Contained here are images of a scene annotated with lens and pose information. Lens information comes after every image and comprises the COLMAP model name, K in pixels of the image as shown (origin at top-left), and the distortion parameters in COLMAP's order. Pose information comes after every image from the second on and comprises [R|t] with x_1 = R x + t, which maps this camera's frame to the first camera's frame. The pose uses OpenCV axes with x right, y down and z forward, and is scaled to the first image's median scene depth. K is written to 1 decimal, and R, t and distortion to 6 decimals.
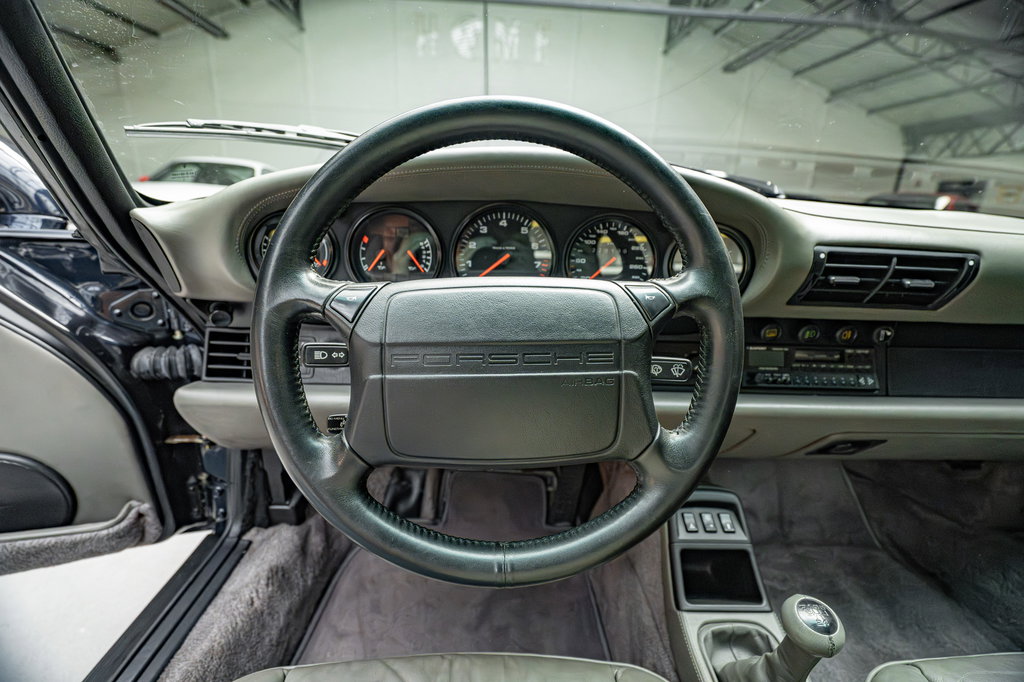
lens RADIAL K [[457.9, 0, 512.0], [0, 457.9, 341.0], [0, 0, 1]] dist [0.000371, 0.001438]
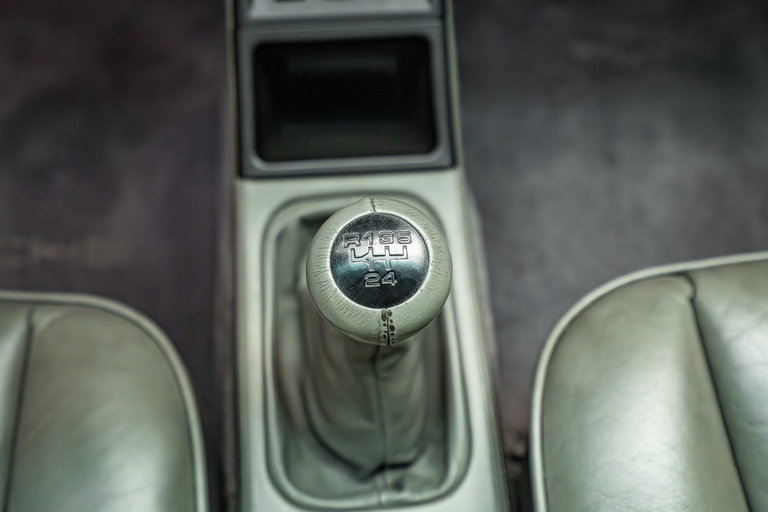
lens RADIAL K [[745.2, 0, 413.3], [0, 745.2, 256.3], [0, 0, 1]] dist [-0.008797, -0.003096]
pose [[0.998758, -0.049818, -0.000352, 0.486743], [0.034312, 0.682742, 0.729854, 0.117634], [-0.036120, -0.728960, 0.683603, 0.419480]]
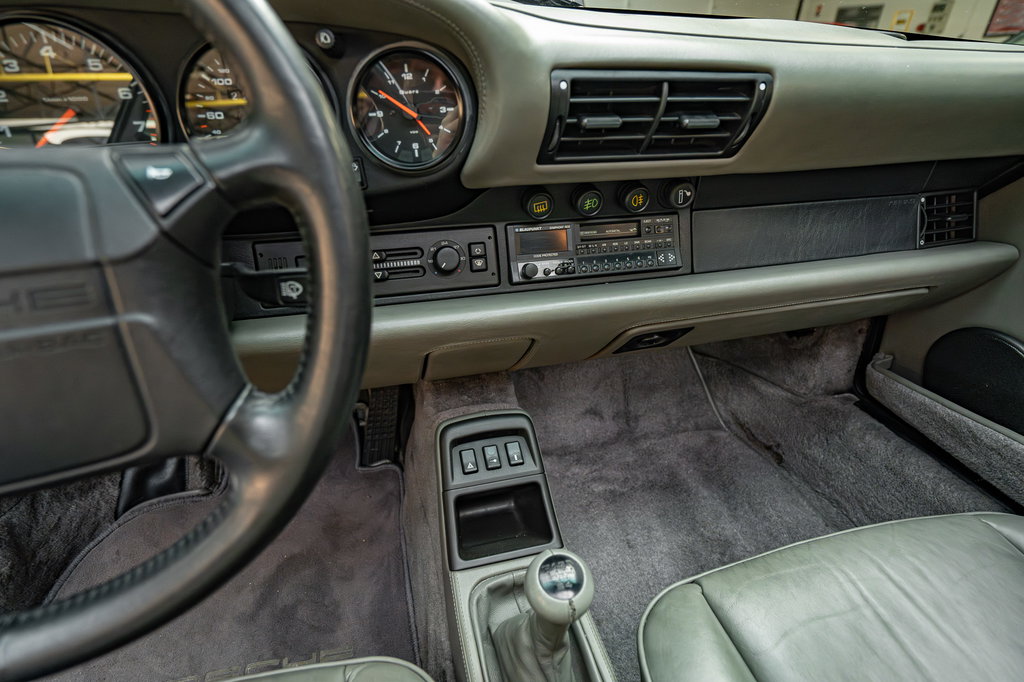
lens RADIAL K [[525.7, 0, 512.0], [0, 525.7, 341.0], [0, 0, 1]] dist [0.004795, 0.000955]
pose [[0.973587, -0.137200, 0.182497, 0.328052], [0.093951, 0.969244, 0.227462, -0.004949], [-0.208092, -0.204309, 0.956533, 0.160308]]
